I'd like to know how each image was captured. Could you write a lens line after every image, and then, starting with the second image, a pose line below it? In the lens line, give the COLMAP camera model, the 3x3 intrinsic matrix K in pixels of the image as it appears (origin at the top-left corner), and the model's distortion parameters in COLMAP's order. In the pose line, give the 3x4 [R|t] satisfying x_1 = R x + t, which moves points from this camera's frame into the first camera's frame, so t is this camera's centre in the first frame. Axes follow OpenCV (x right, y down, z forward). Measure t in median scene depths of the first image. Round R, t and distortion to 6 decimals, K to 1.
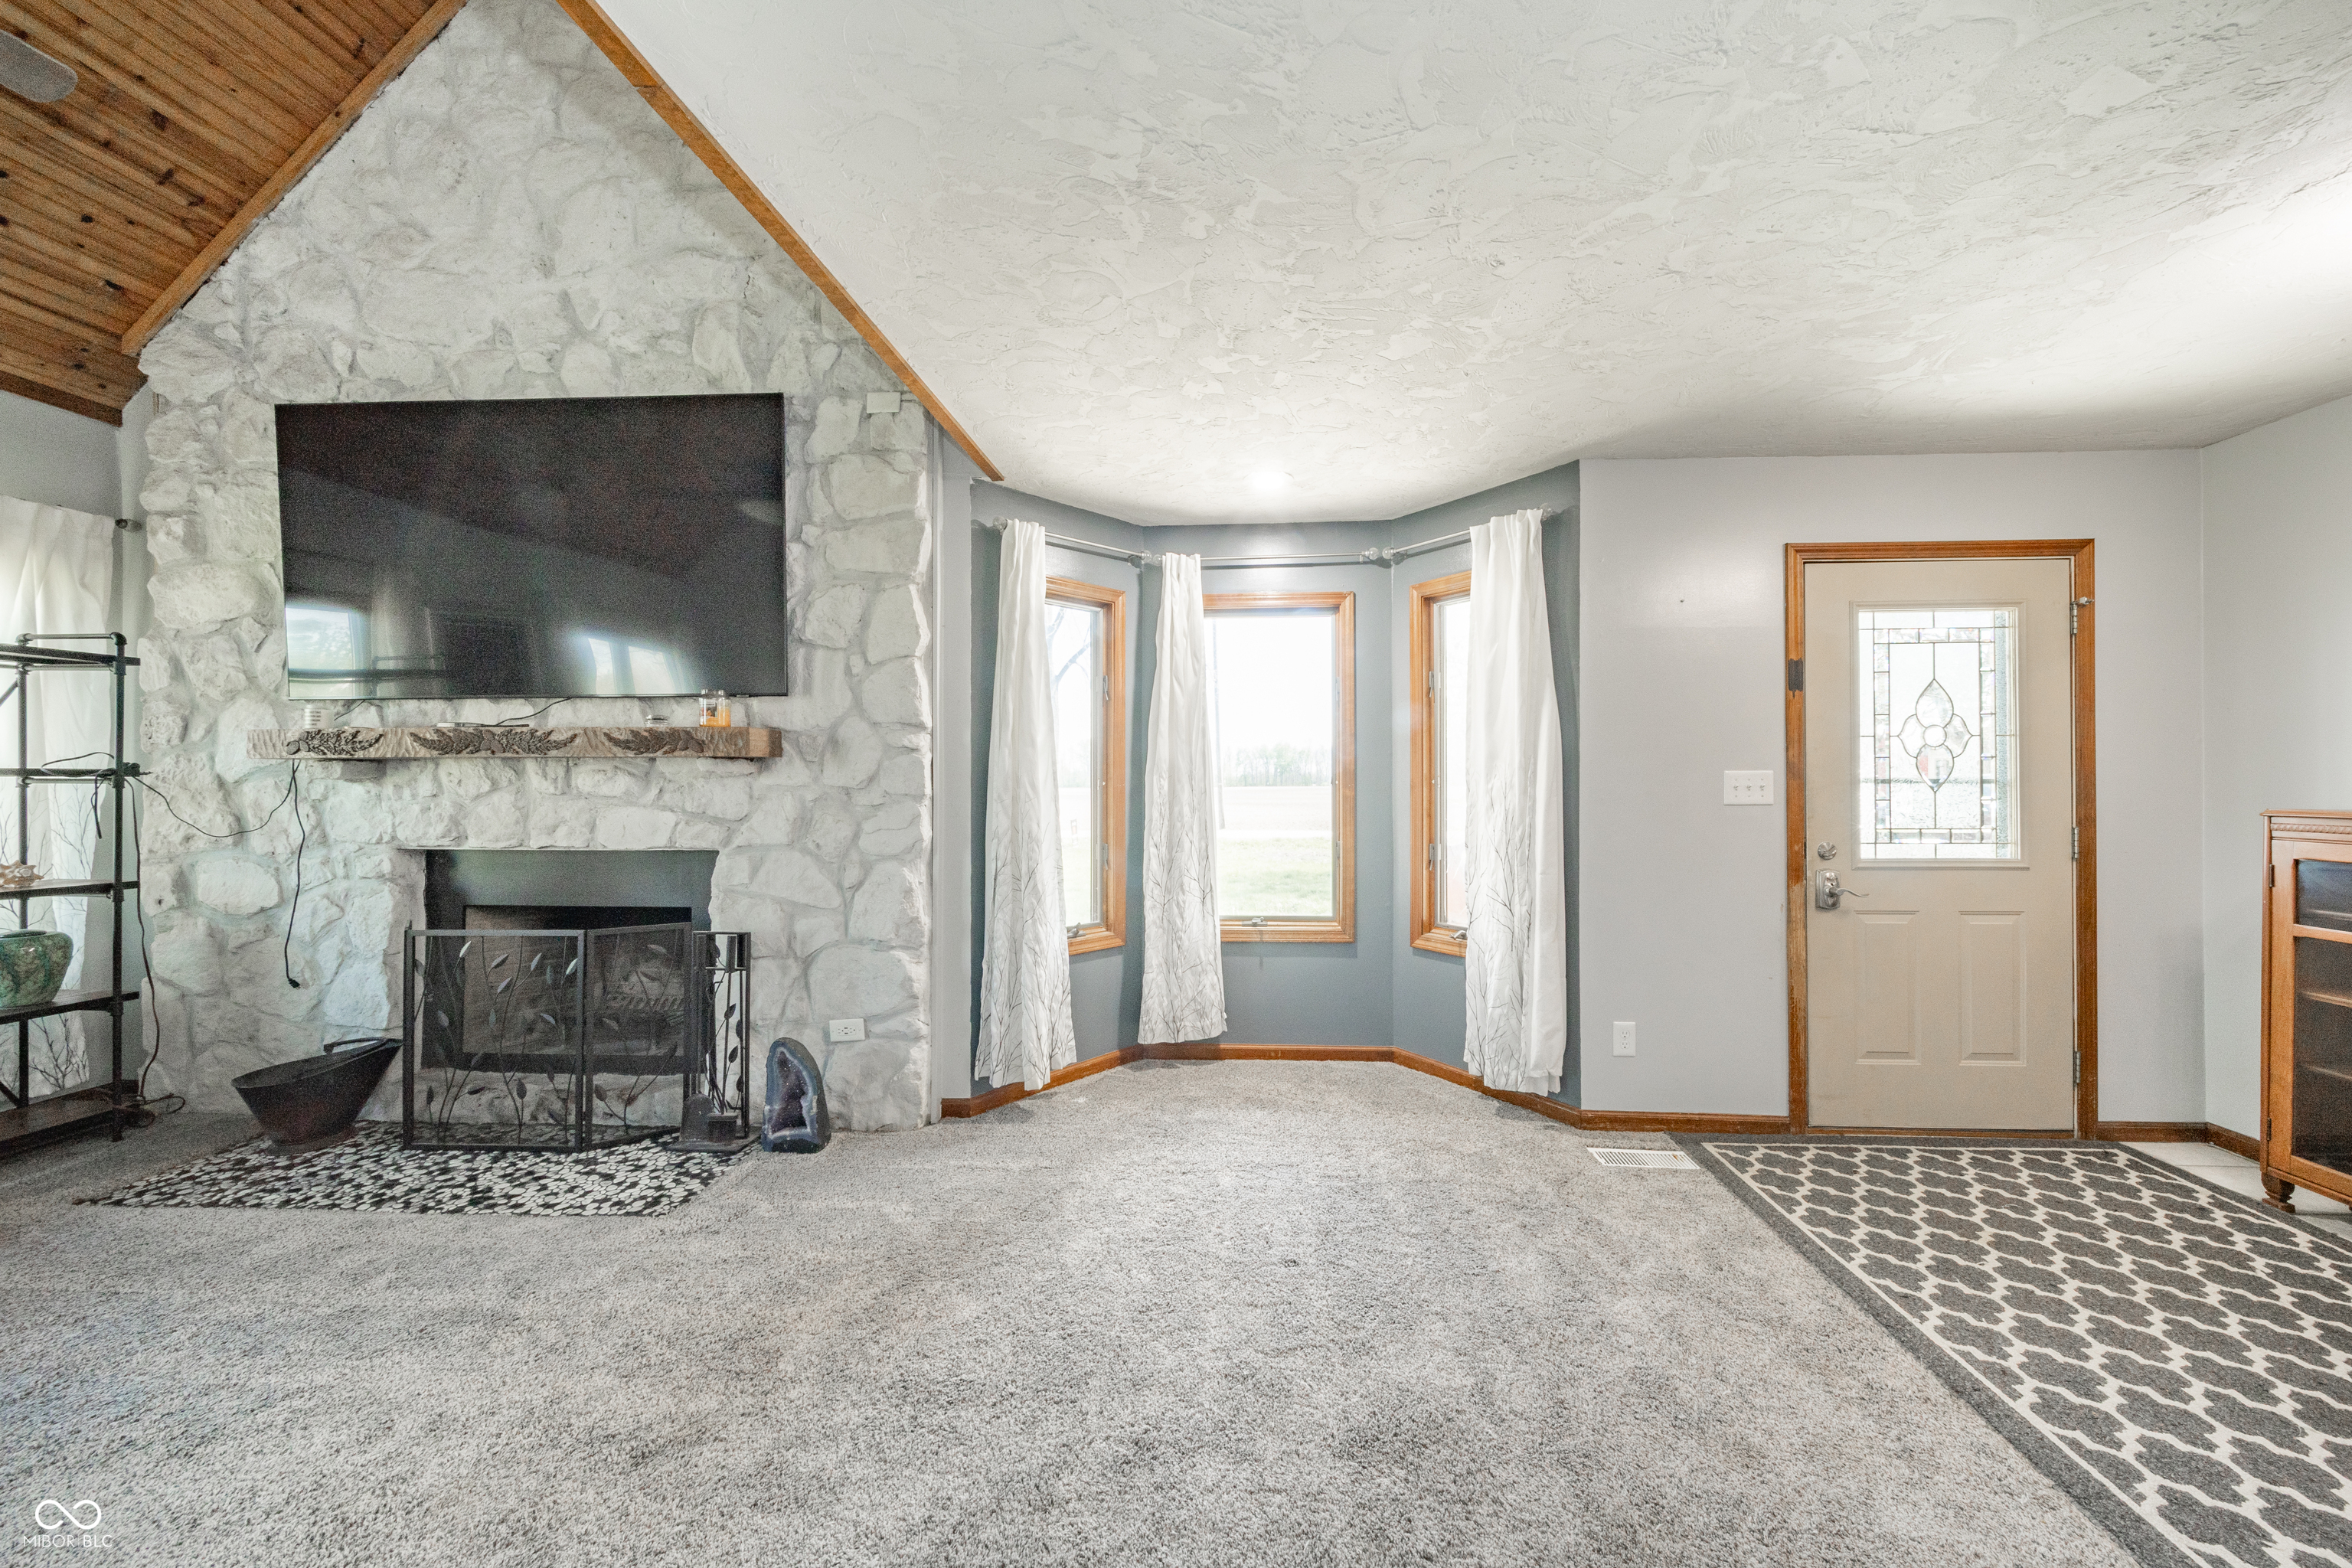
lens RADIAL K [[844.9, 0, 1200.0], [0, 844.9, 781.7], [0, 0, 1]] dist [0.005741, -0.001353]
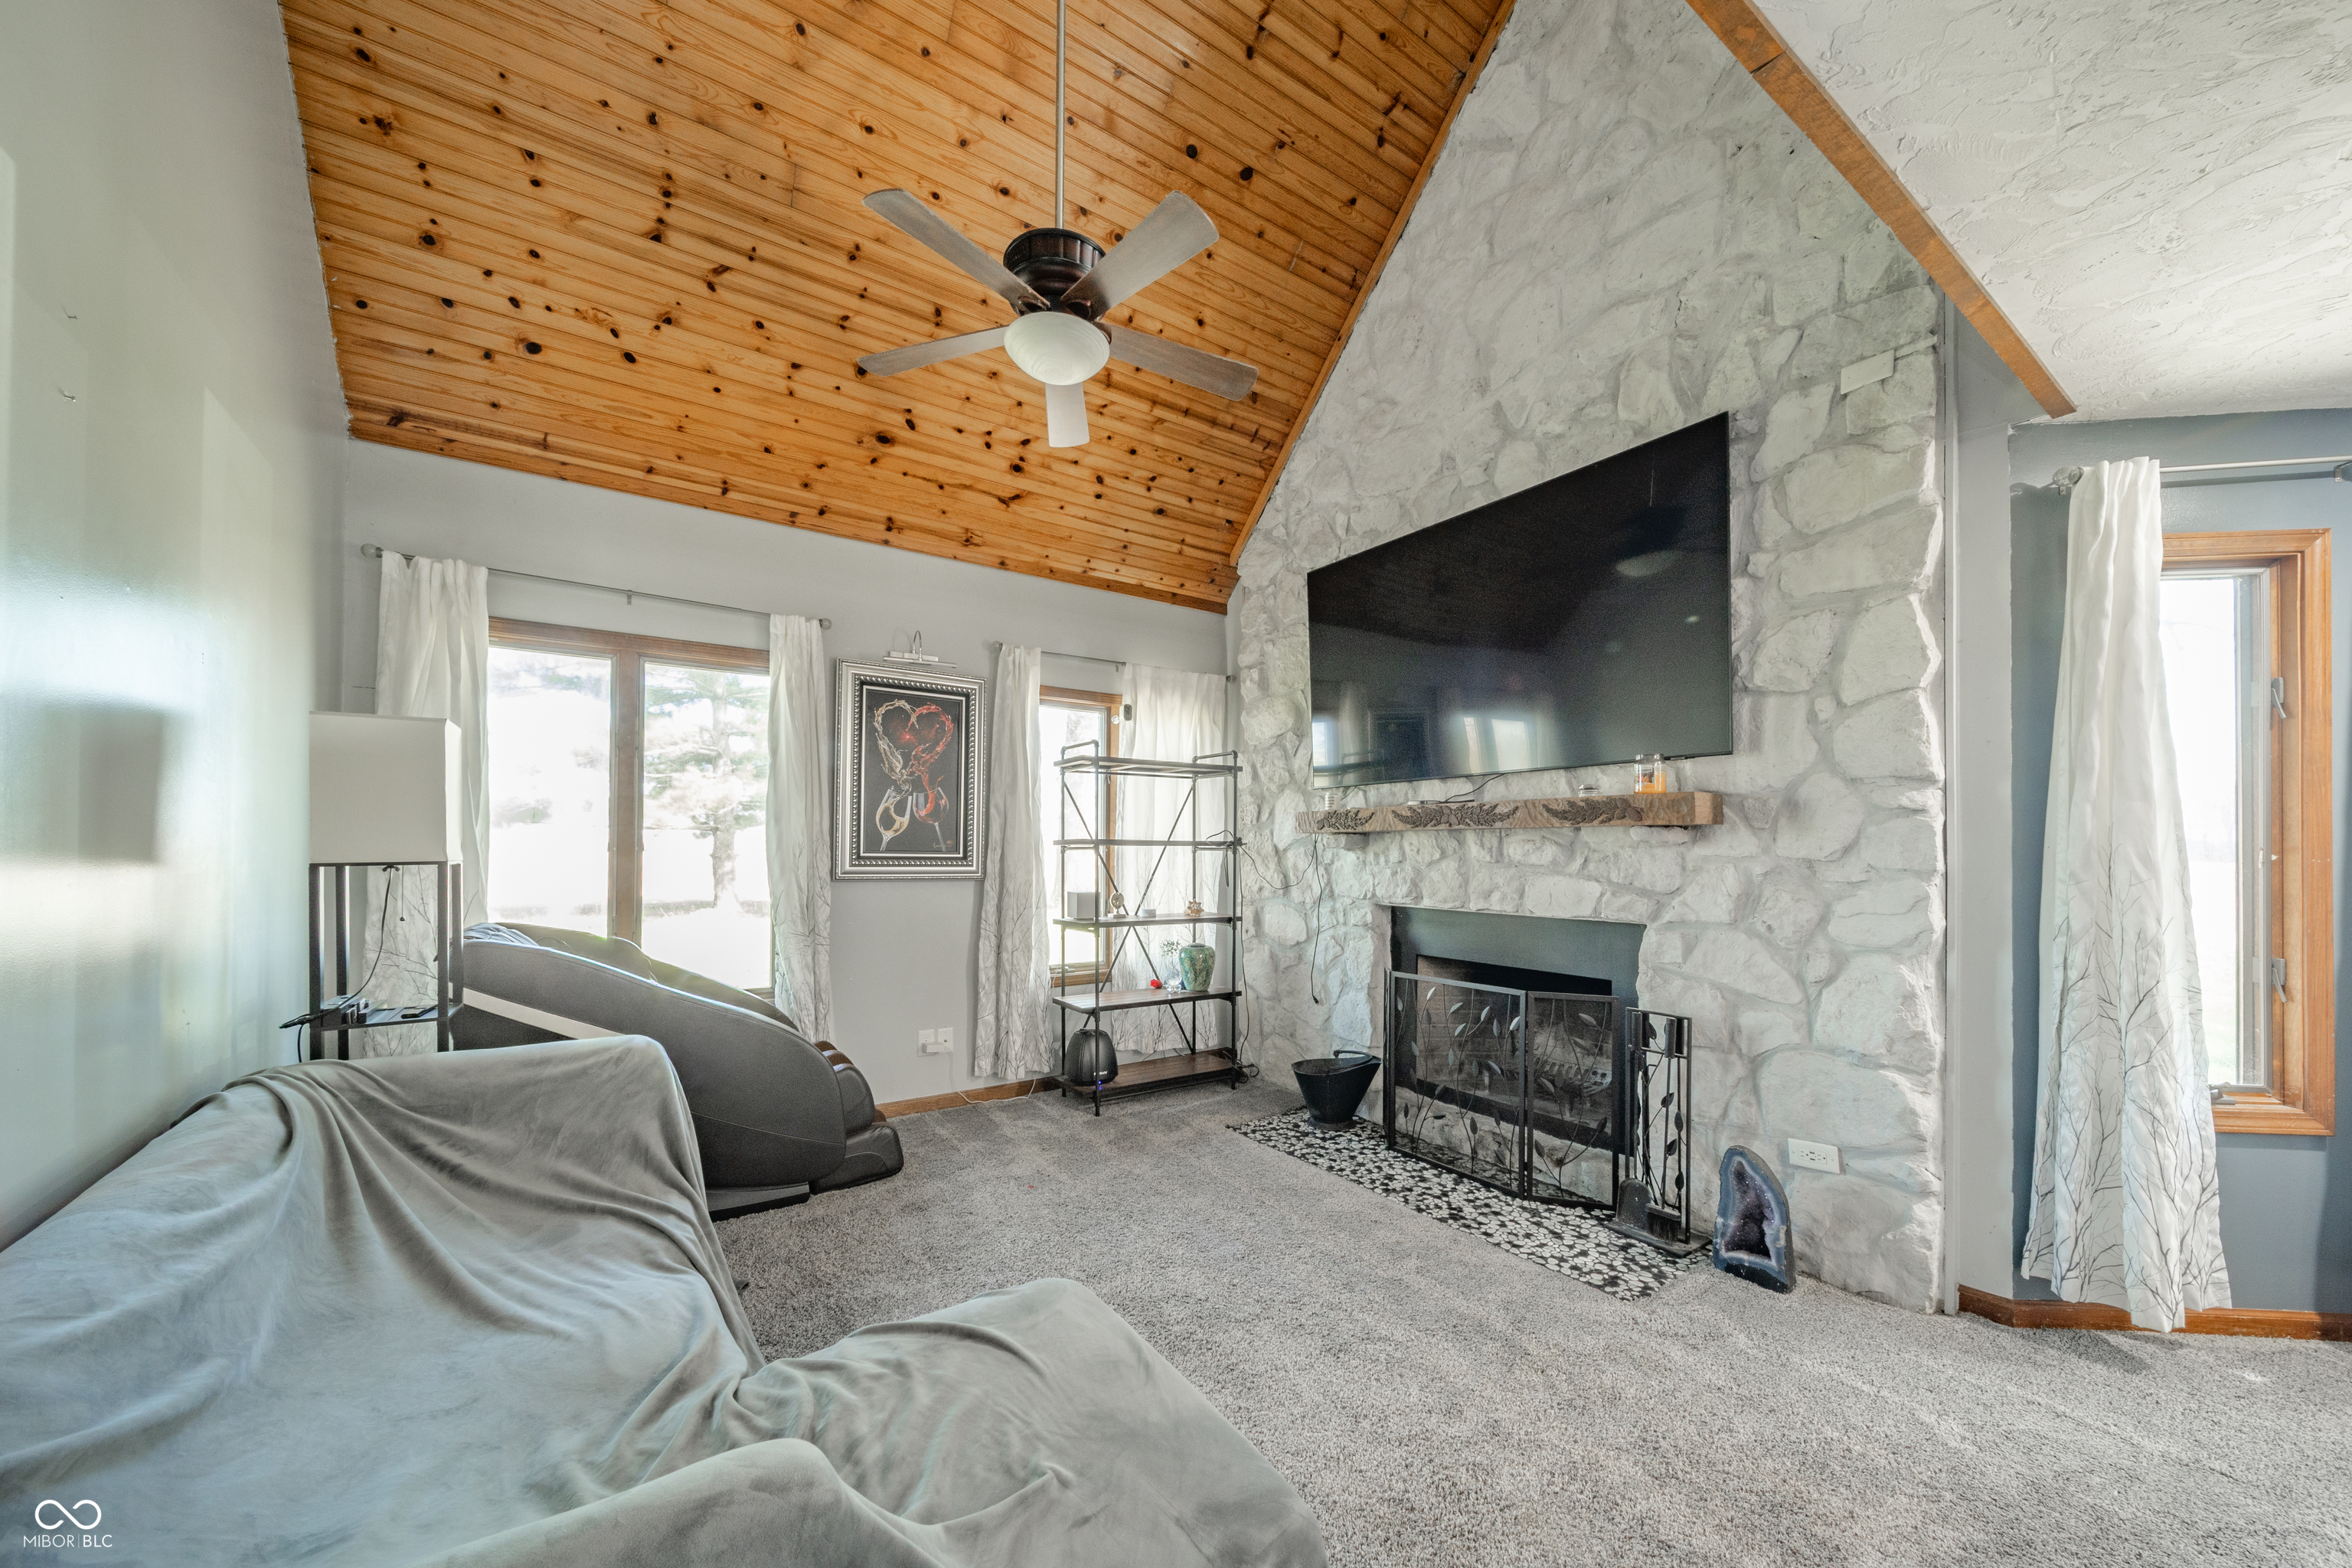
lens RADIAL K [[844.9, 0, 1132.3], [0, 844.9, 849.3], [0, 0, 1]] dist [0.005741, -0.001353]
pose [[0.587871, 0.002951, -0.808950, -0.149164], [-0.004993, 0.999988, 0.000019, 0.000307], [0.808940, 0.004028, 0.587878, -0.019610]]
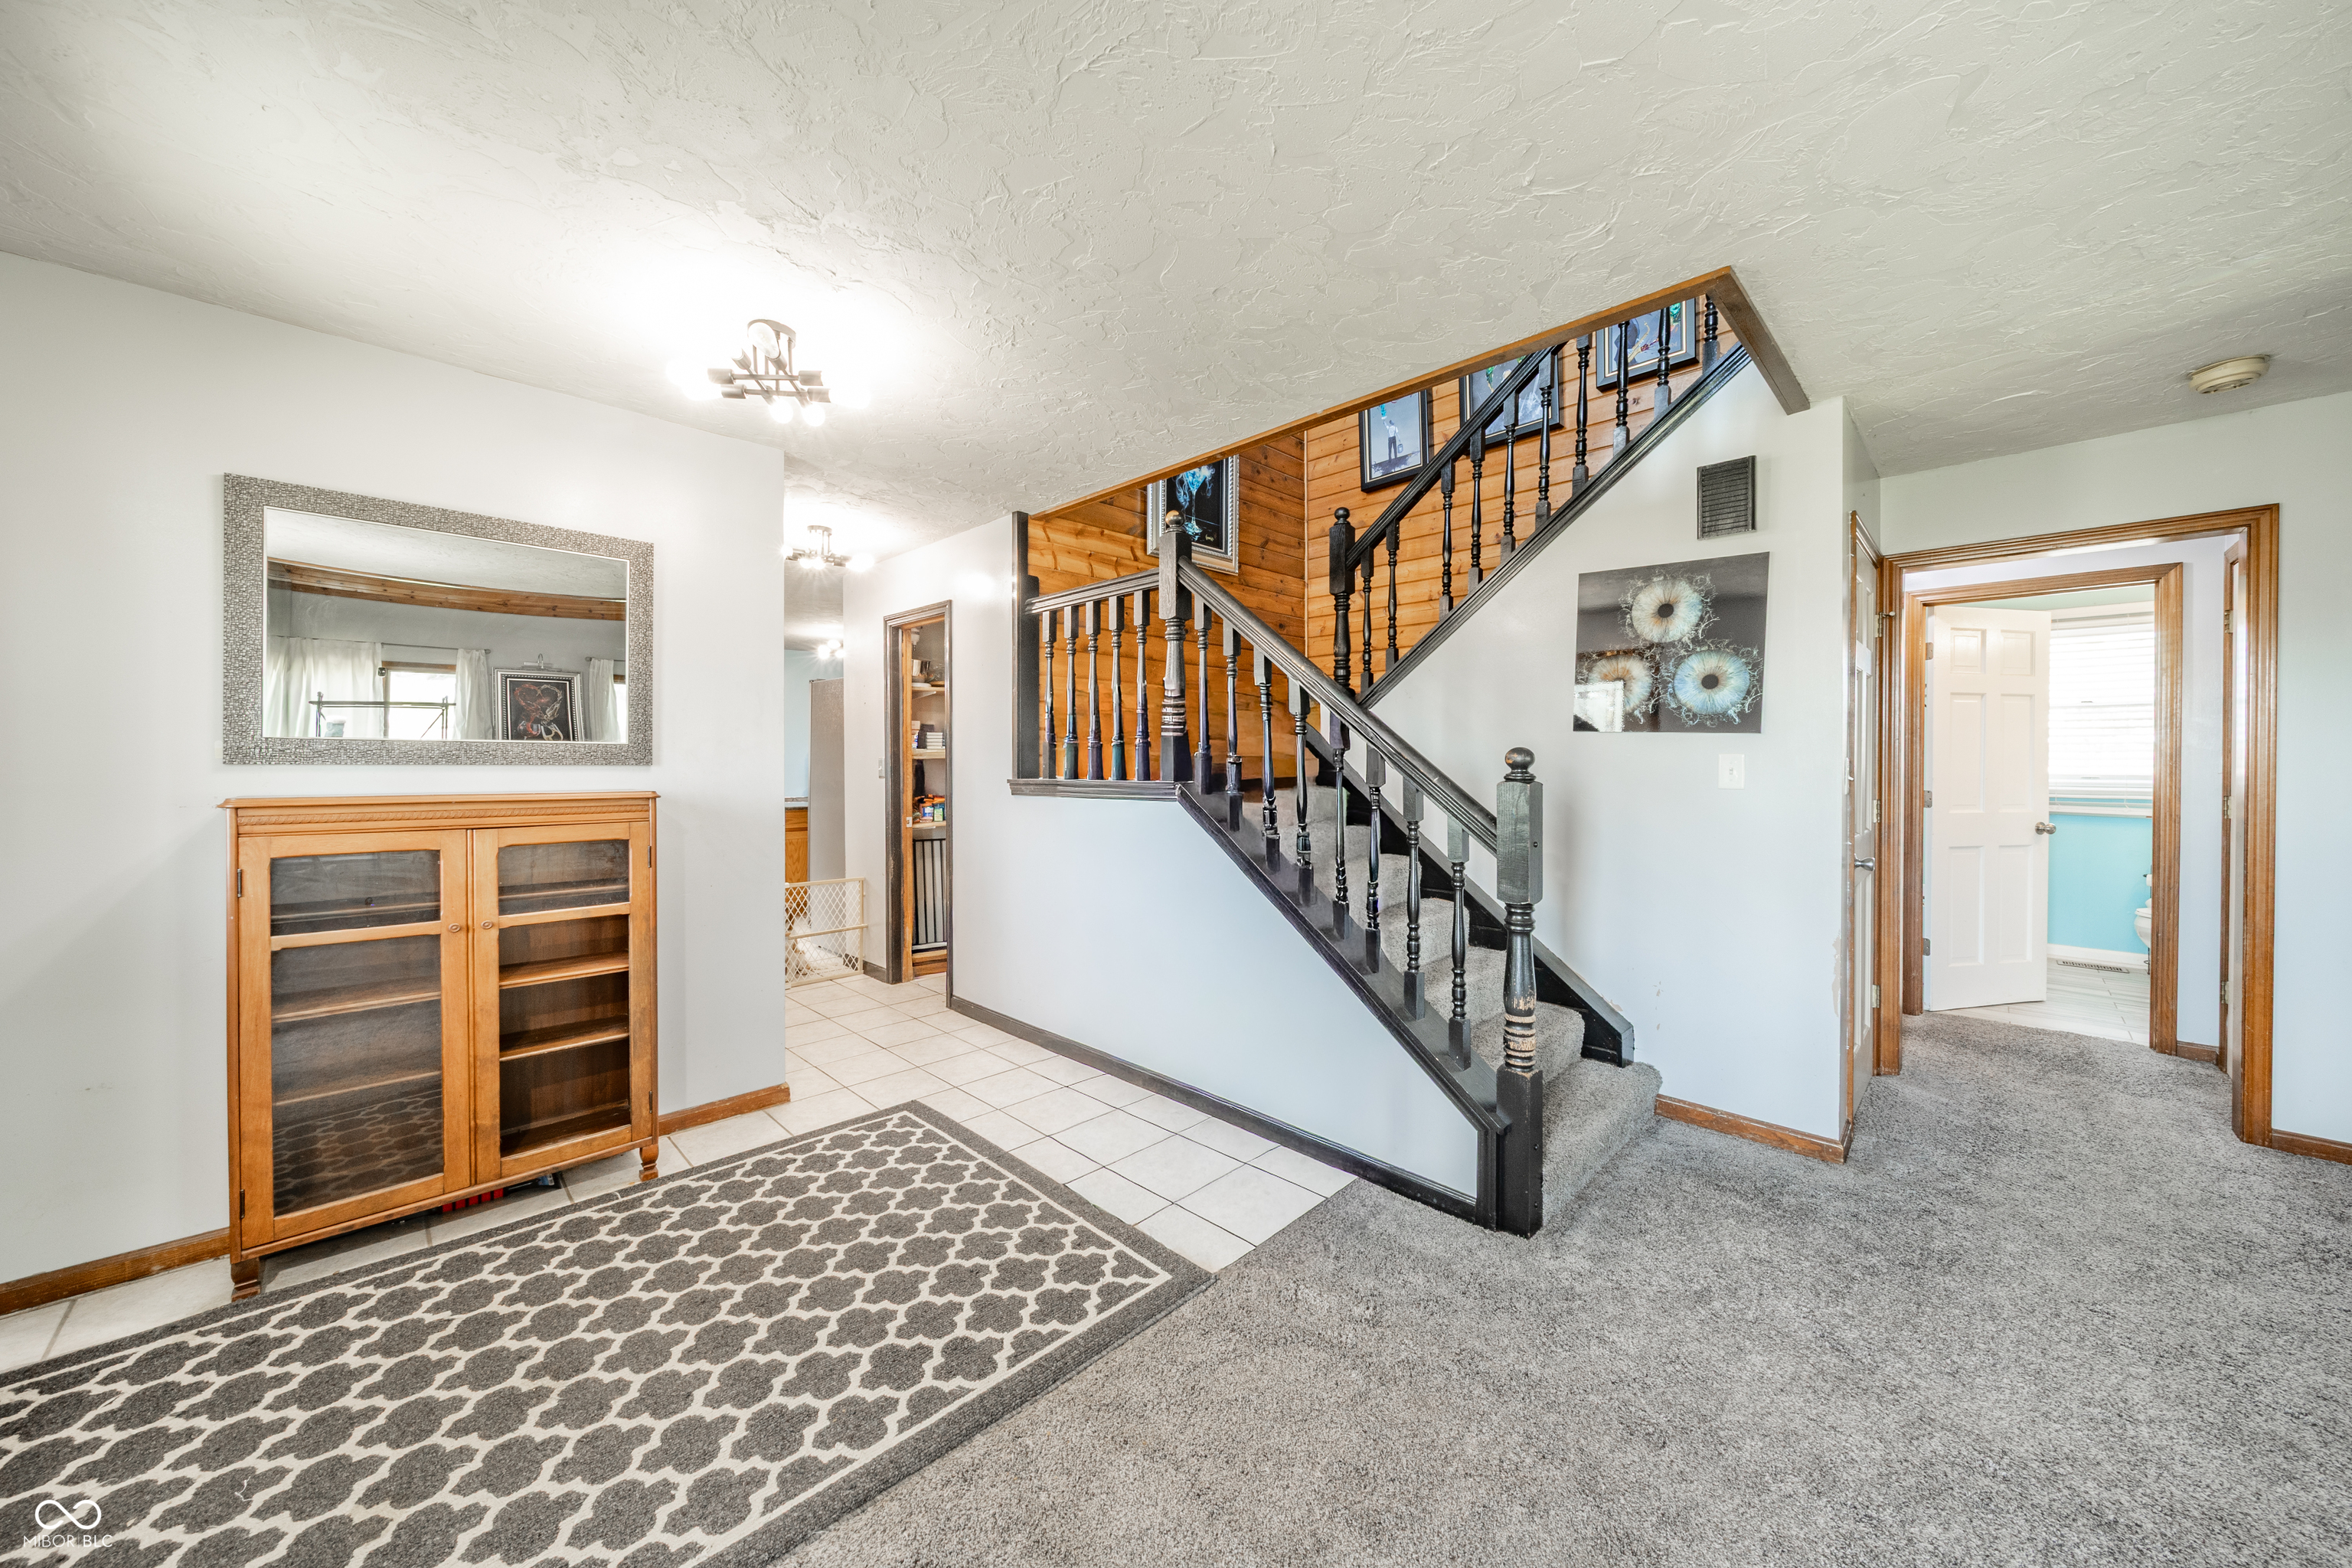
lens RADIAL K [[844.9, 0, 1213.2], [0, 844.9, 776.0], [0, 0, 1]] dist [0.005741, -0.001353]
pose [[-0.740380, -0.007246, 0.672149, 0.052523], [0.004042, 0.999876, 0.015232, 0.002958], [-0.672176, 0.013995, -0.740259, 0.796848]]
